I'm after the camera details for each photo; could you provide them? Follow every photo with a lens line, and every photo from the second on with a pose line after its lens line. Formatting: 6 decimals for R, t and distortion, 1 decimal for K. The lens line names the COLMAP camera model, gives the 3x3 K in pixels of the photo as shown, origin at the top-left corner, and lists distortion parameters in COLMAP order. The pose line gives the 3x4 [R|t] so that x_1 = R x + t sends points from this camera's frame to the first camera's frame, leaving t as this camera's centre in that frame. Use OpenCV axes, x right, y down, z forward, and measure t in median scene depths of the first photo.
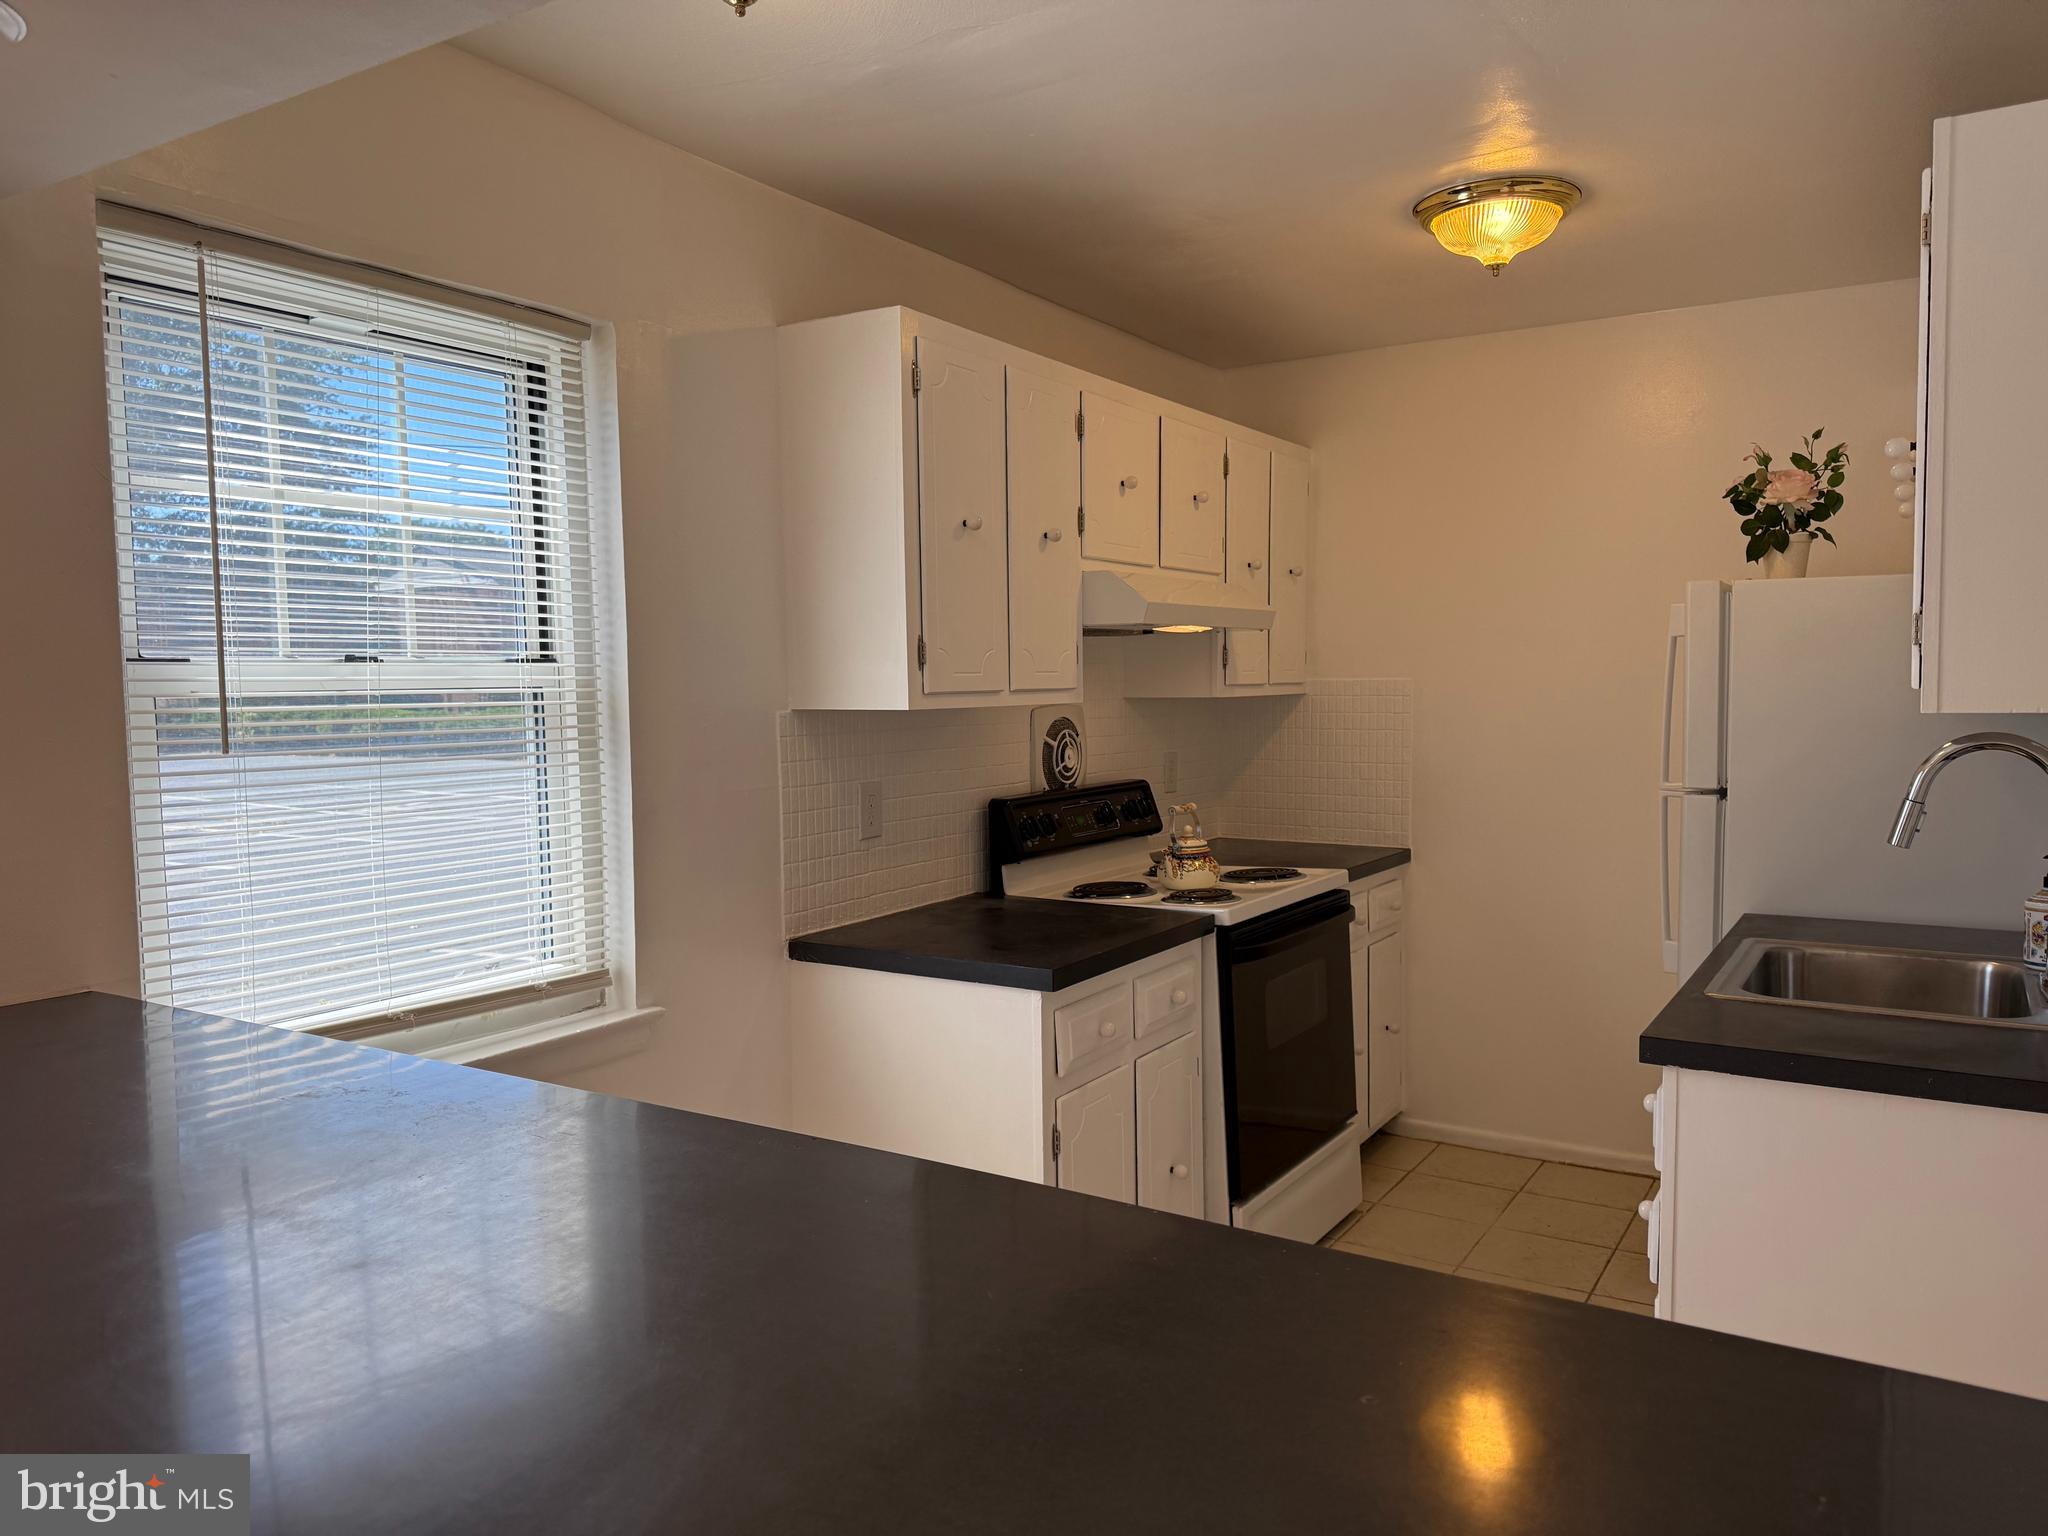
lens RADIAL K [[1440.1, 0, 1024.0], [0, 1440.1, 768.0], [0, 0, 1]] dist [0.129800, -0.195704]
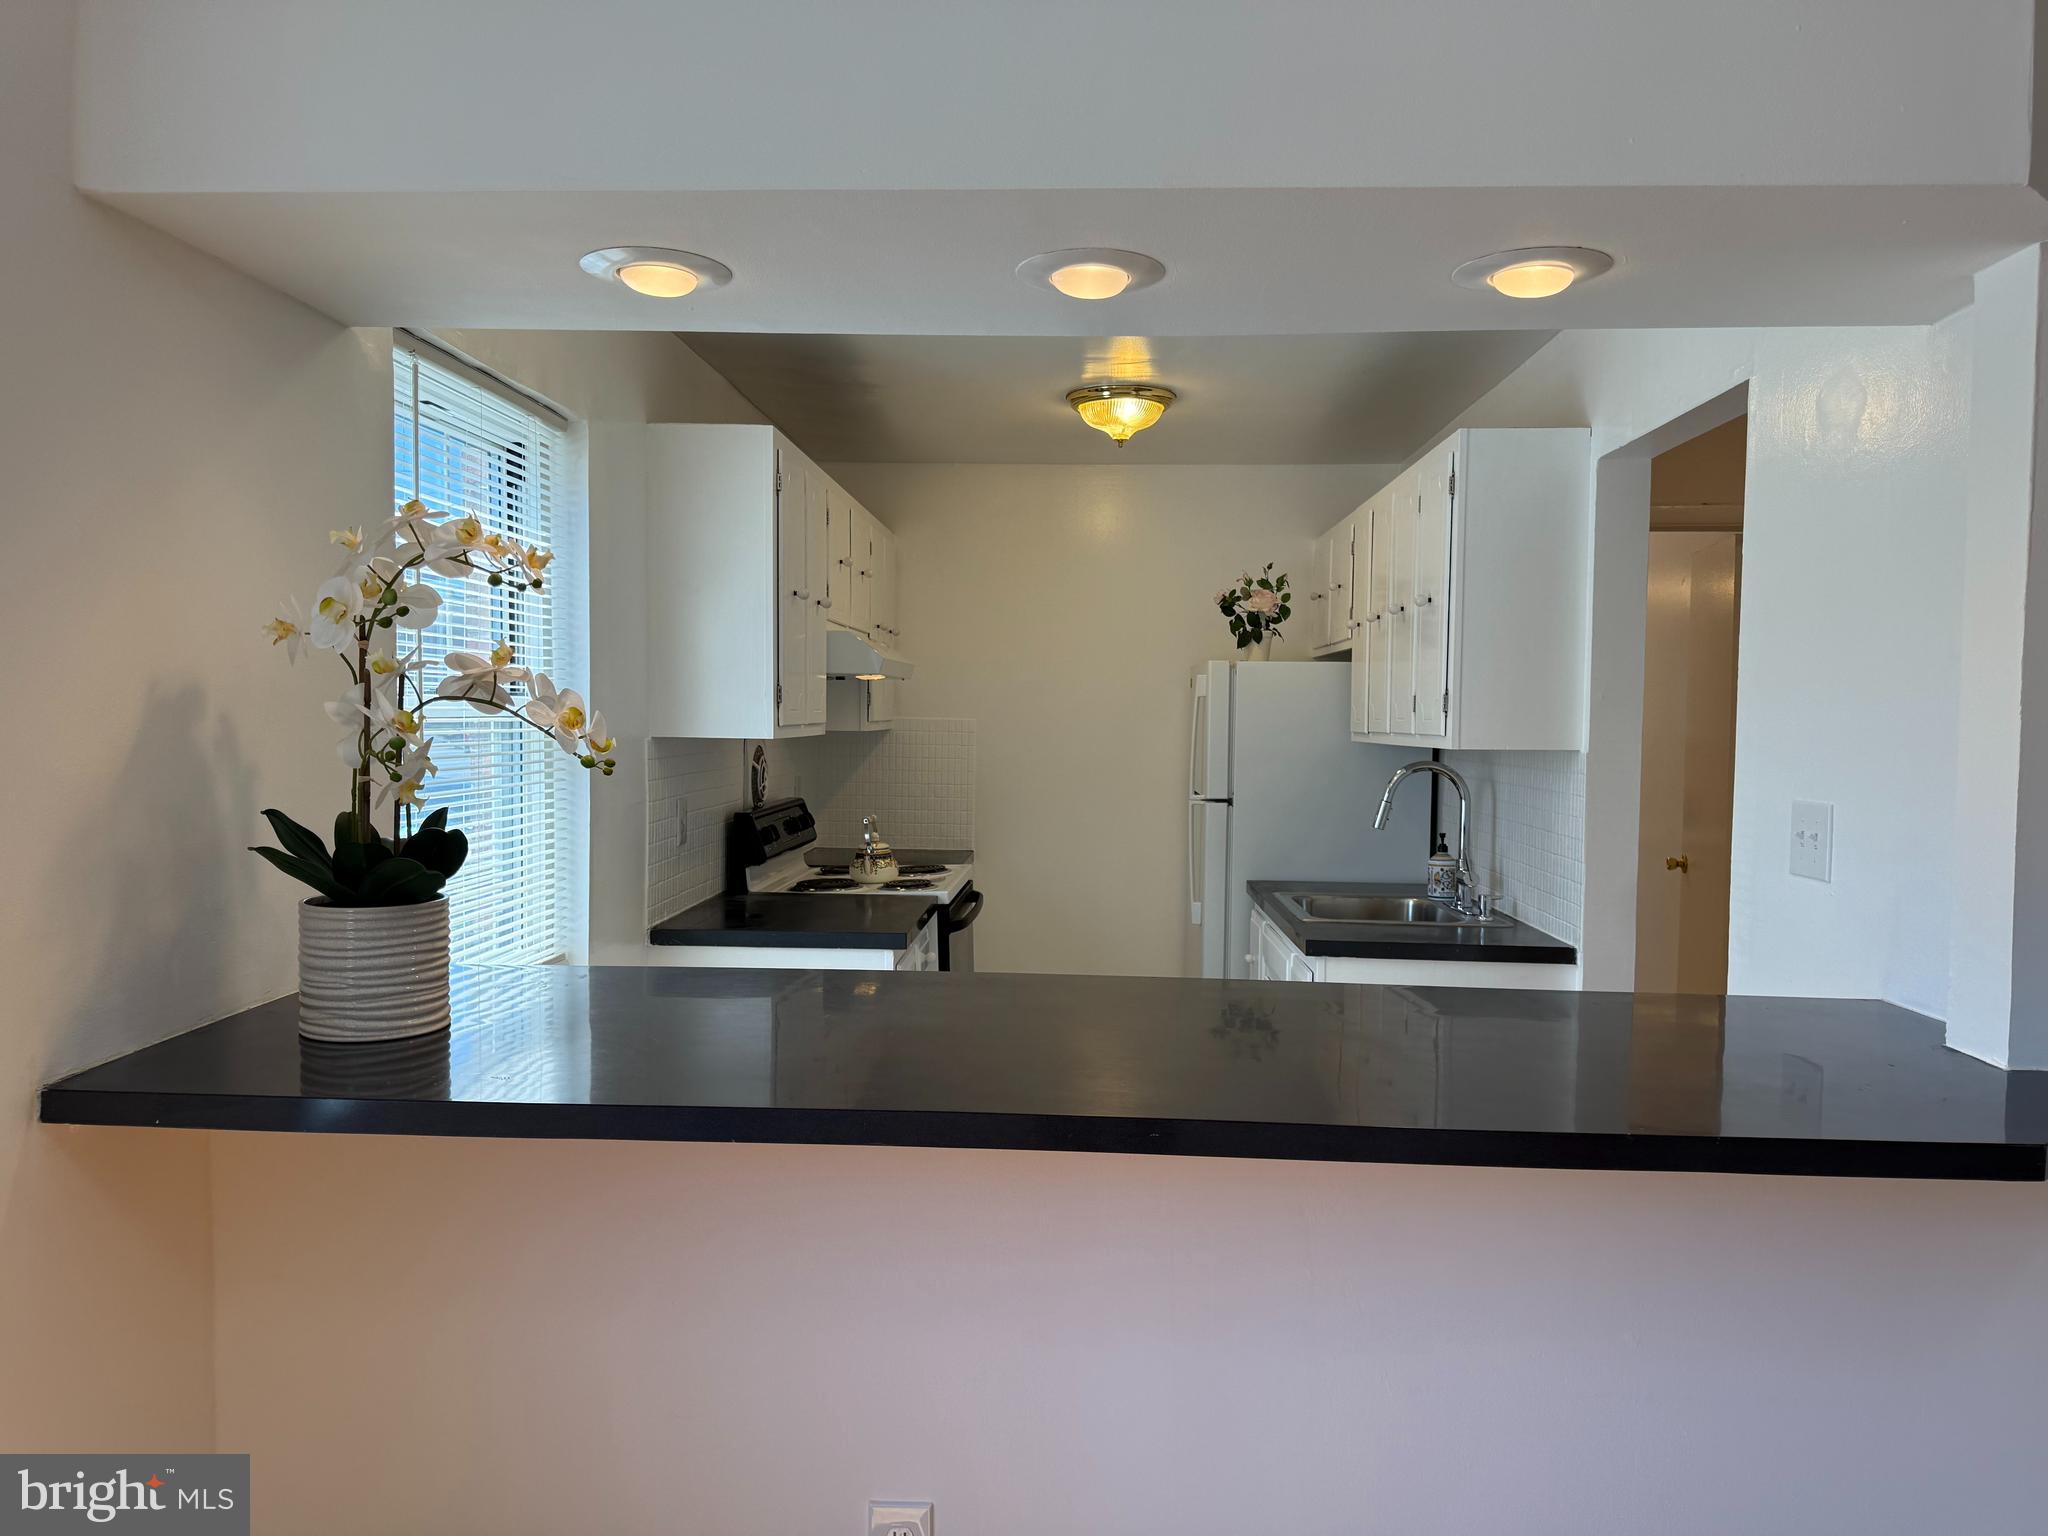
lens RADIAL K [[1440.1, 0, 1024.0], [0, 1440.1, 768.0], [0, 0, 1]] dist [0.129800, -0.195704]
pose [[0.871235, 0.003656, 0.490853, -0.437111], [0.007196, 0.999770, -0.020218, 0.011044], [-0.490814, 0.021147, 0.871008, -0.186012]]
